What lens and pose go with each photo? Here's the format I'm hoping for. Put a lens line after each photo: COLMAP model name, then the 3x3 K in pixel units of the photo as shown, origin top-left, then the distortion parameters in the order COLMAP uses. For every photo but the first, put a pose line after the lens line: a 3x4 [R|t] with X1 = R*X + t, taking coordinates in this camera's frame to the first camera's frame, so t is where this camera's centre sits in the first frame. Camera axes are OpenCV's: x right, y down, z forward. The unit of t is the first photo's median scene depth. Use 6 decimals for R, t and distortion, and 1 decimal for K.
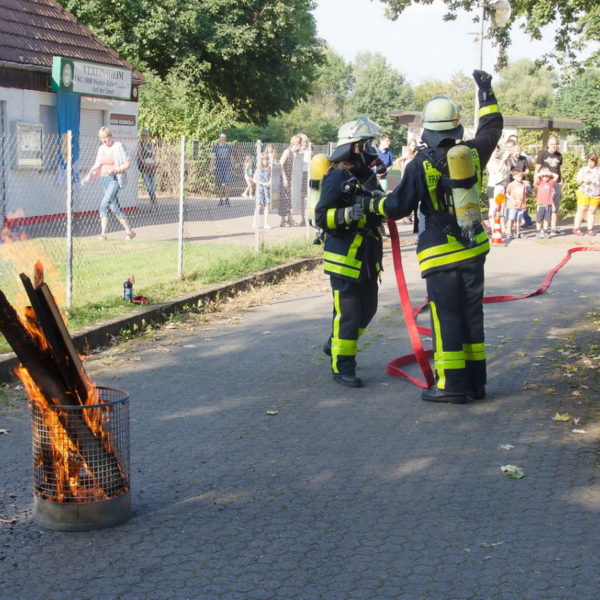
lens RADIAL K [[1233.7, 0, 300.0], [0, 1233.7, 300.0], [0, 0, 1]] dist [-0.042640, 0.194321]
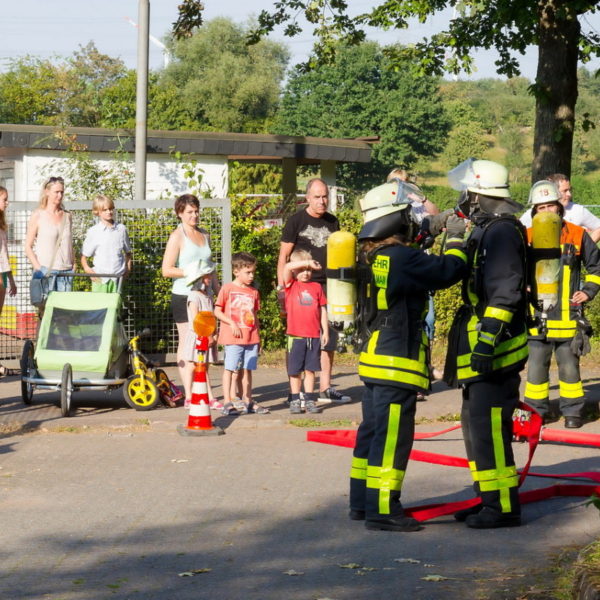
lens RADIAL K [[2448.1, 0, 300.0], [0, 2448.1, 300.0], [0, 0, 1]] dist [-0.034907, 1.704695]
pose [[0.977173, -0.016568, 0.211797, 0.010349], [0.033735, 0.996406, -0.077695, -0.016472], [-0.209749, 0.083067, 0.974220, 0.114918]]
